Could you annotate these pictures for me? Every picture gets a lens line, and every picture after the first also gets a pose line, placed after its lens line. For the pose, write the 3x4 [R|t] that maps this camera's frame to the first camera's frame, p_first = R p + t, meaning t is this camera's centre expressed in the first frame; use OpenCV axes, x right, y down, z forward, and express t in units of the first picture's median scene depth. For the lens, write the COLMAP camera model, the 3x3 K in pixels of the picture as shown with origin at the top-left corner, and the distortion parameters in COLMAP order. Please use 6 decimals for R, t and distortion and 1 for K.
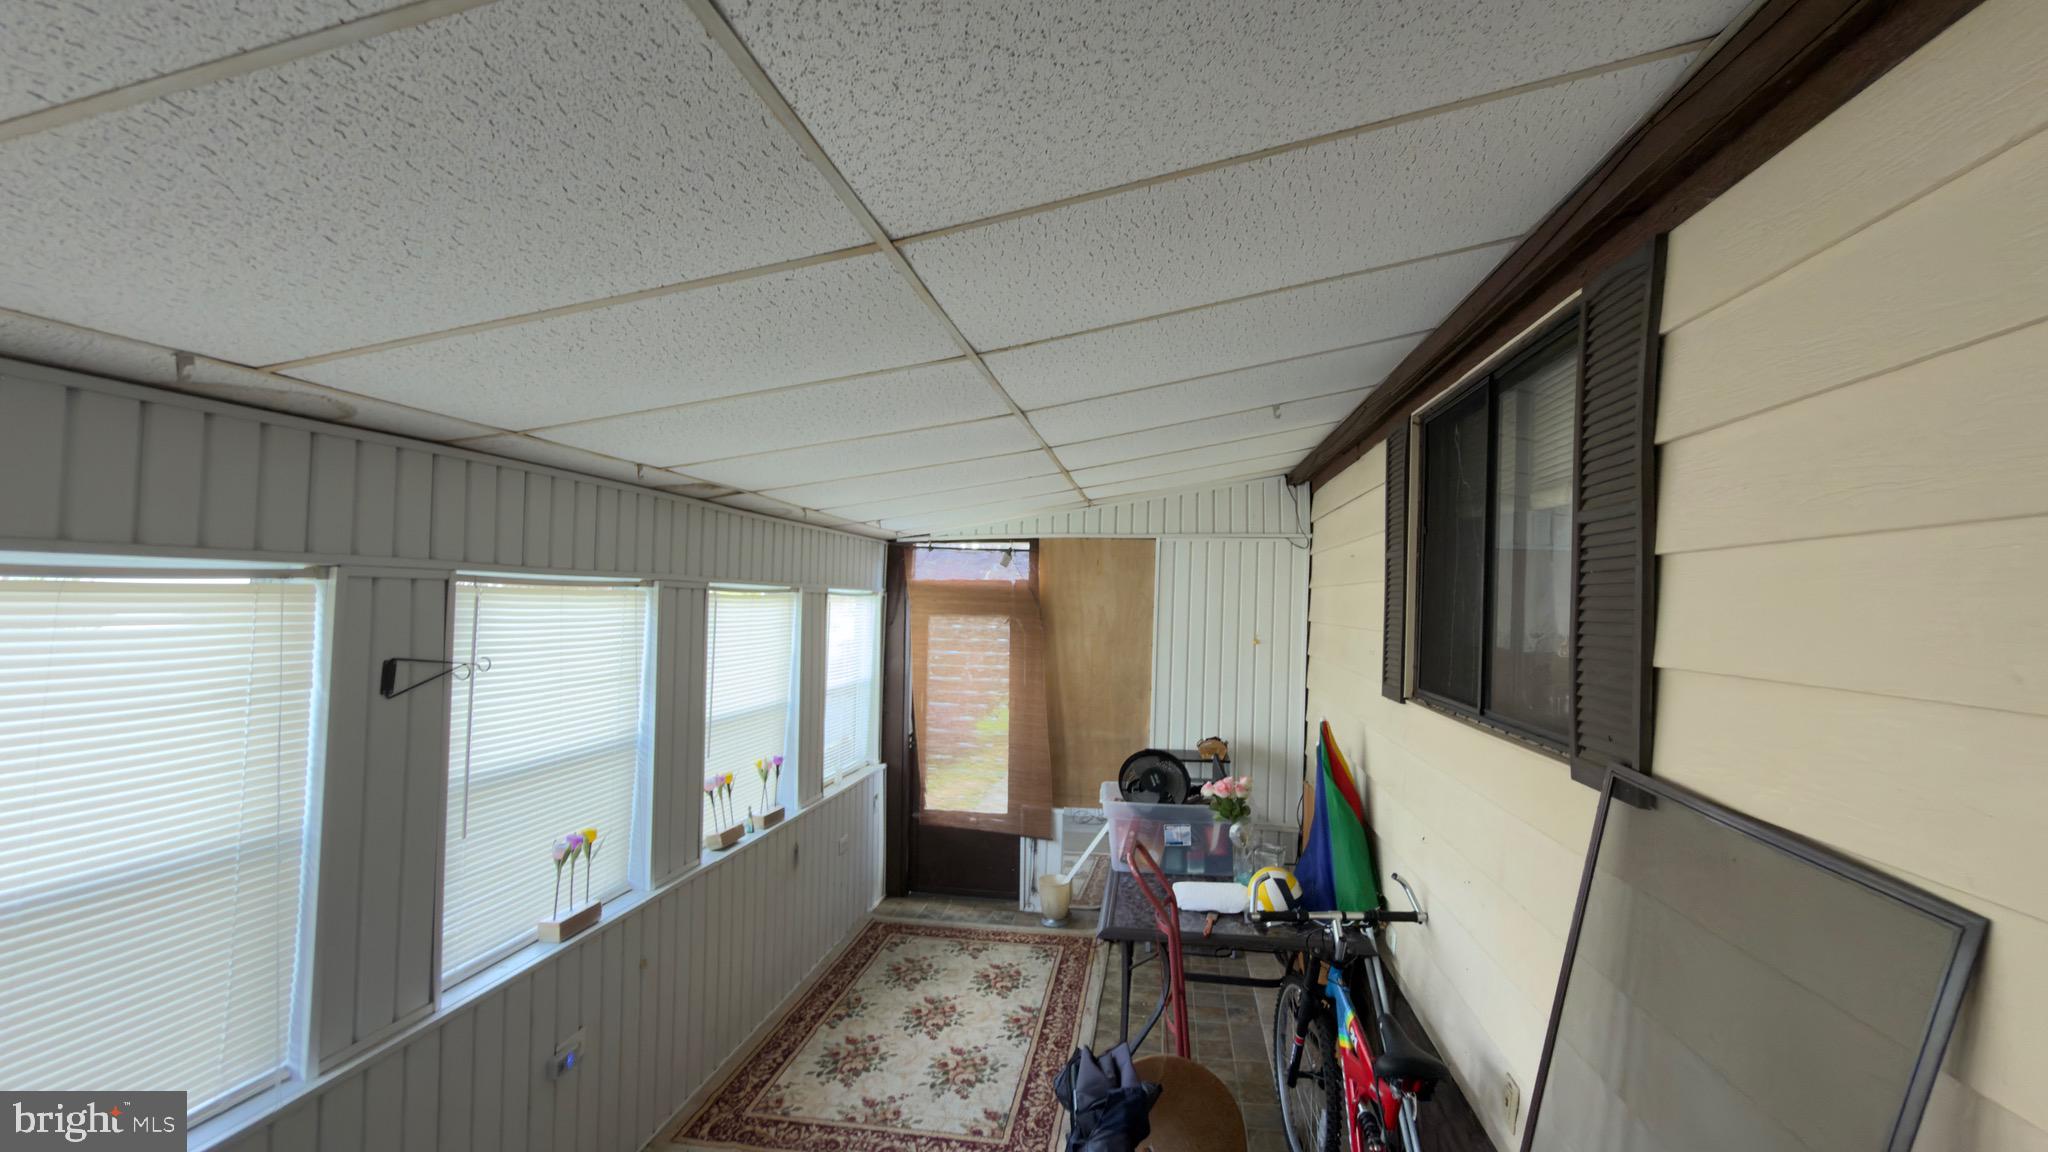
lens RADIAL K [[818.6, 0, 1024.0], [0, 818.6, 576.0], [0, 0, 1]] dist [-0.000681, -0.000332]
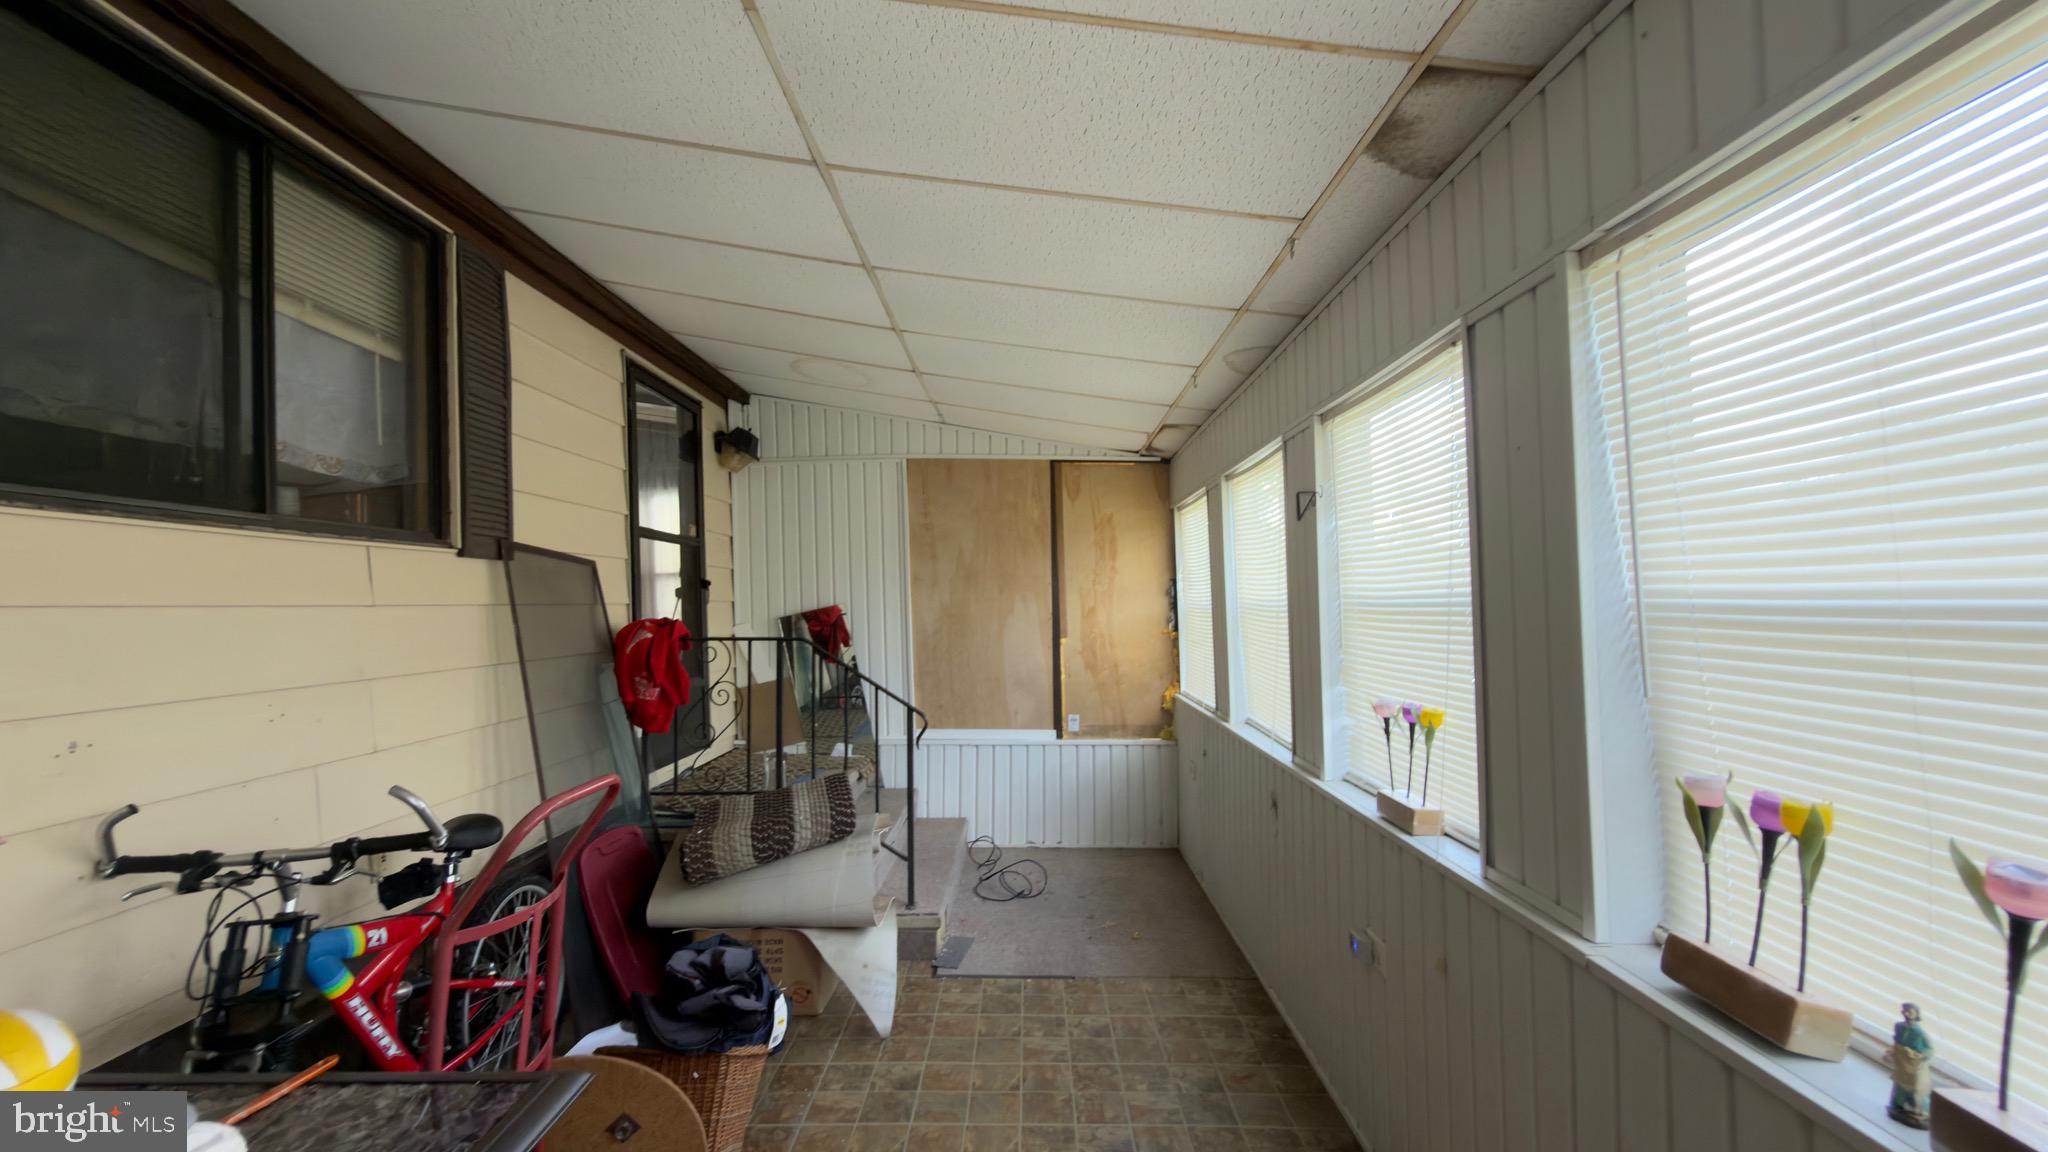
lens RADIAL K [[818.6, 0, 1024.0], [0, 818.6, 576.0], [0, 0, 1]] dist [-0.000681, -0.000332]
pose [[-0.977669, -0.021181, -0.209082, -0.149541], [-0.009869, 0.998437, -0.055002, 0.297671], [0.209920, -0.051710, -0.976350, 1.615179]]
